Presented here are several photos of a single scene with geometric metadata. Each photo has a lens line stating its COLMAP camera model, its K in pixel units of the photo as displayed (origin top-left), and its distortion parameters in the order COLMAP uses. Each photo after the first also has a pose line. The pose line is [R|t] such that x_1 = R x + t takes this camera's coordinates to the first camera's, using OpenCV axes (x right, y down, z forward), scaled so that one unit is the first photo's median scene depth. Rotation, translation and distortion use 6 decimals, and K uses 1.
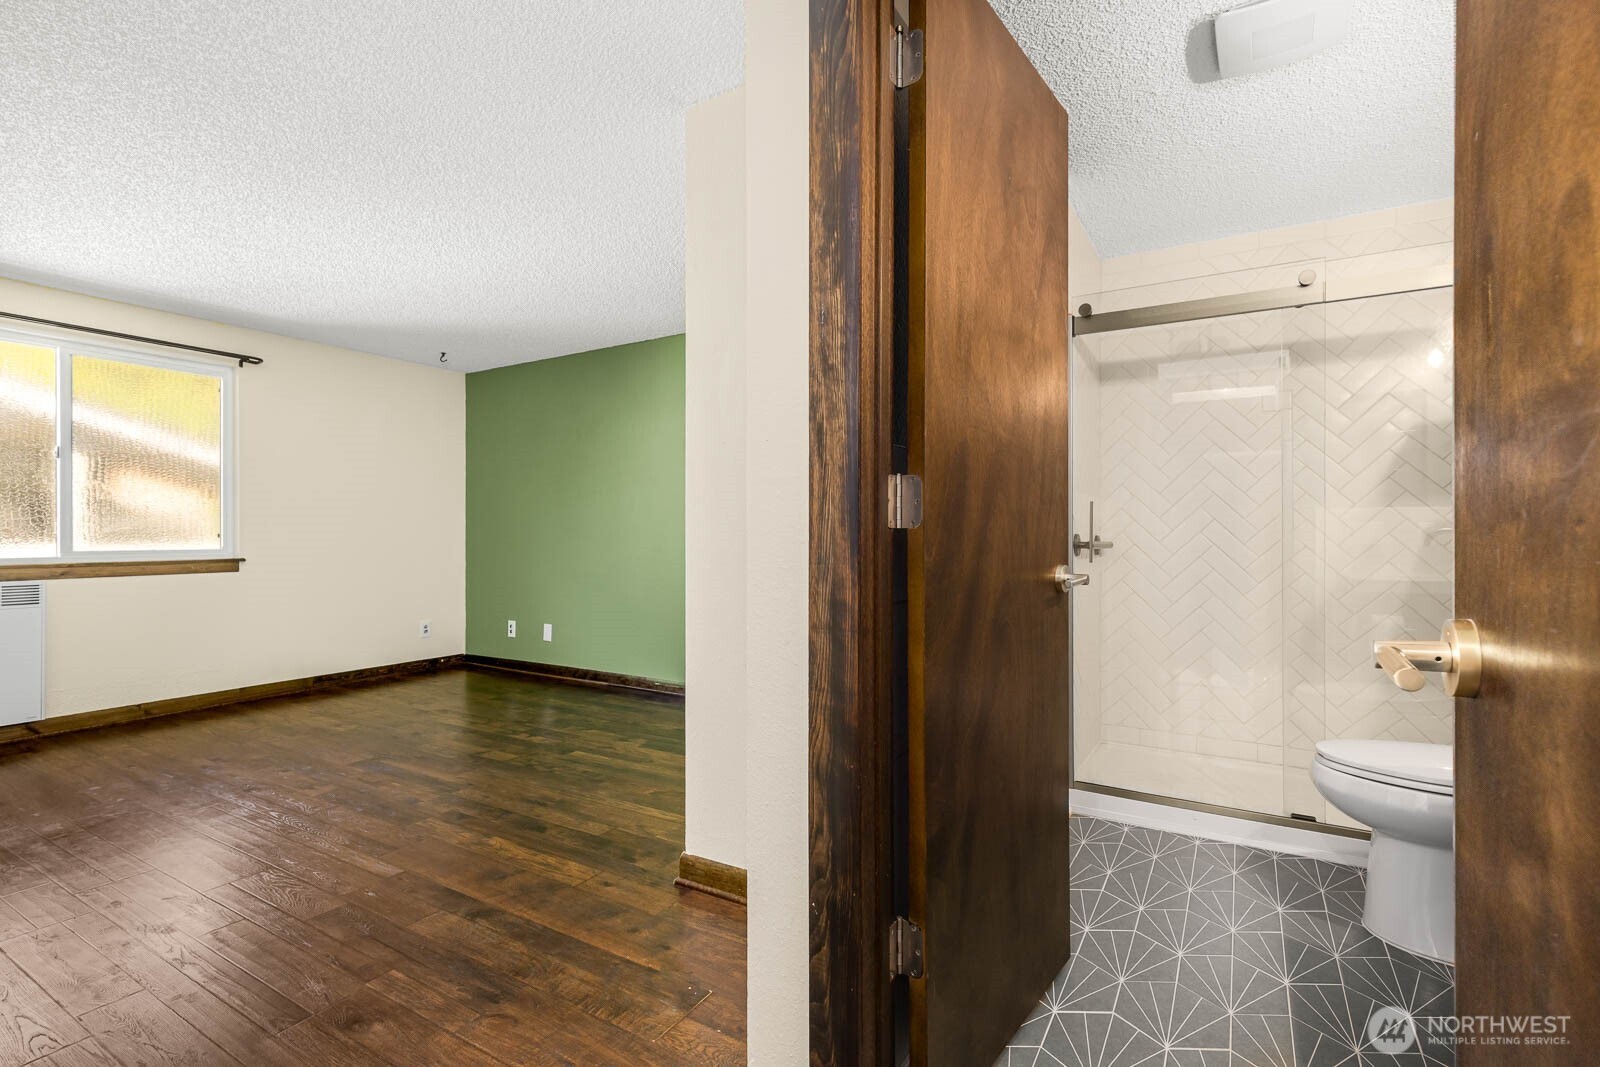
lens RADIAL K [[732.4, 0, 809.3], [0, 732.4, 531.2], [0, 0, 1]] dist [-0.000635, 0.000771]
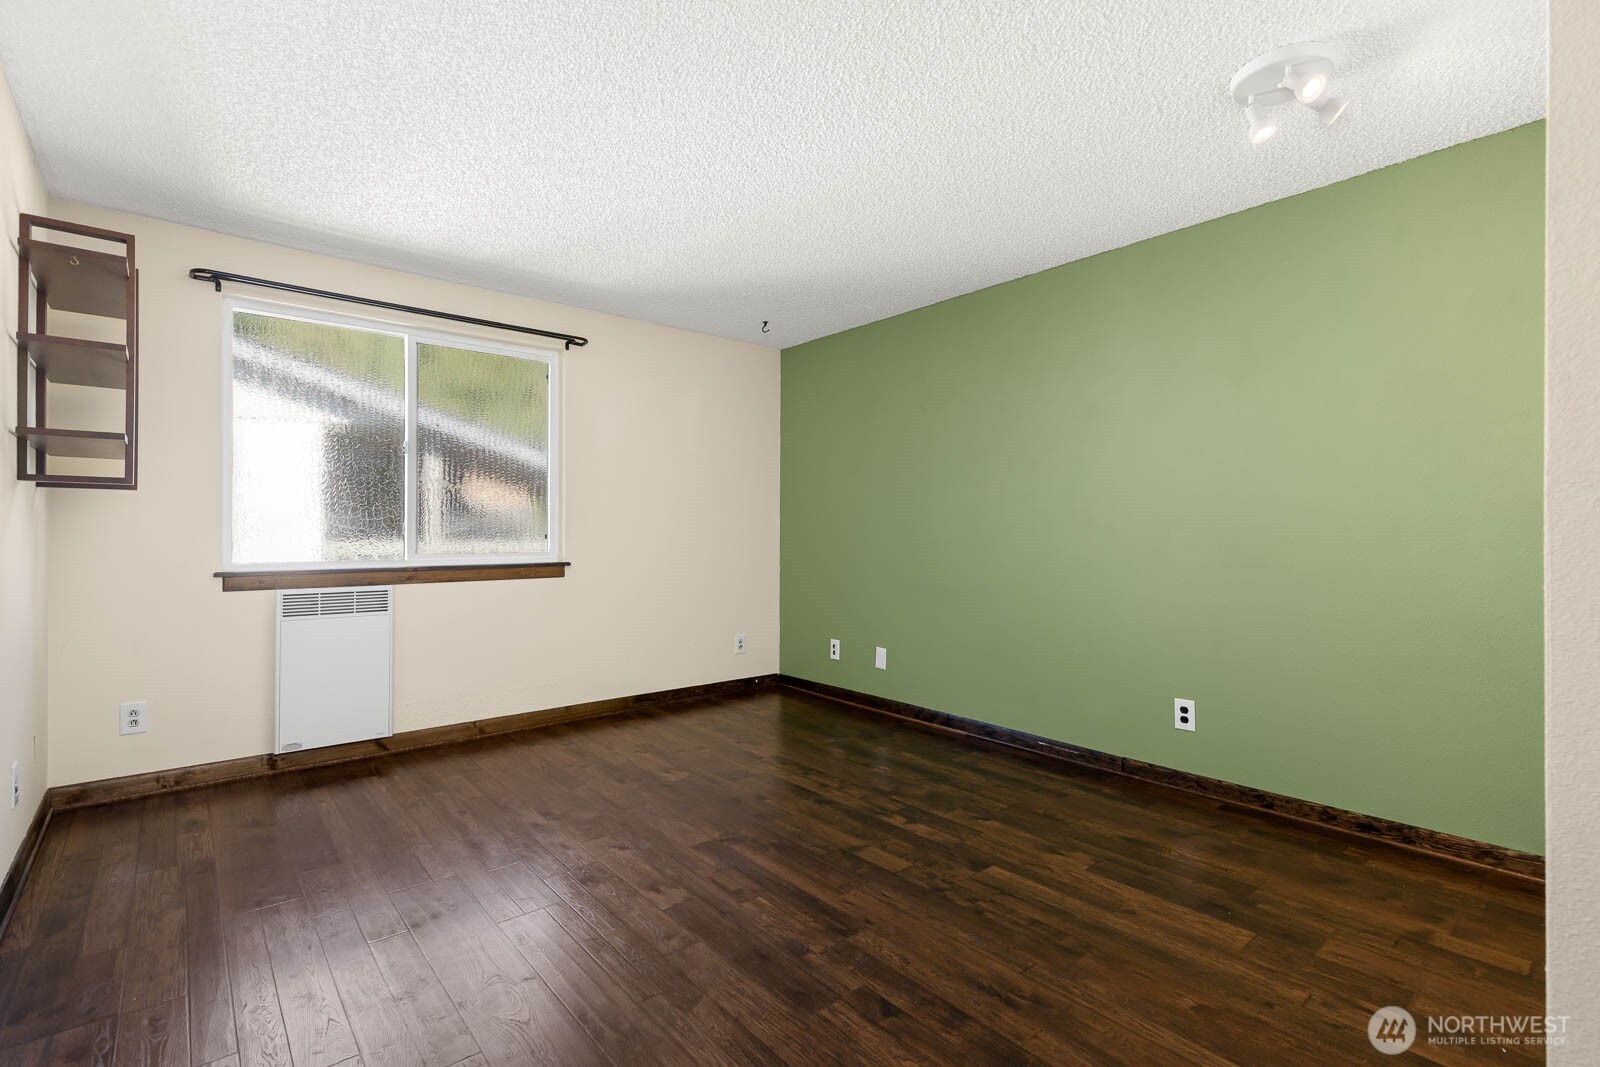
lens RADIAL K [[732.4, 0, 795.4], [0, 732.4, 525.5], [0, 0, 1]] dist [-0.000635, 0.000771]
pose [[0.943208, 0.002278, -0.332195, -0.244423], [-0.003234, 0.999992, -0.002323, -0.007911], [0.332187, 0.003265, 0.943208, 0.282322]]
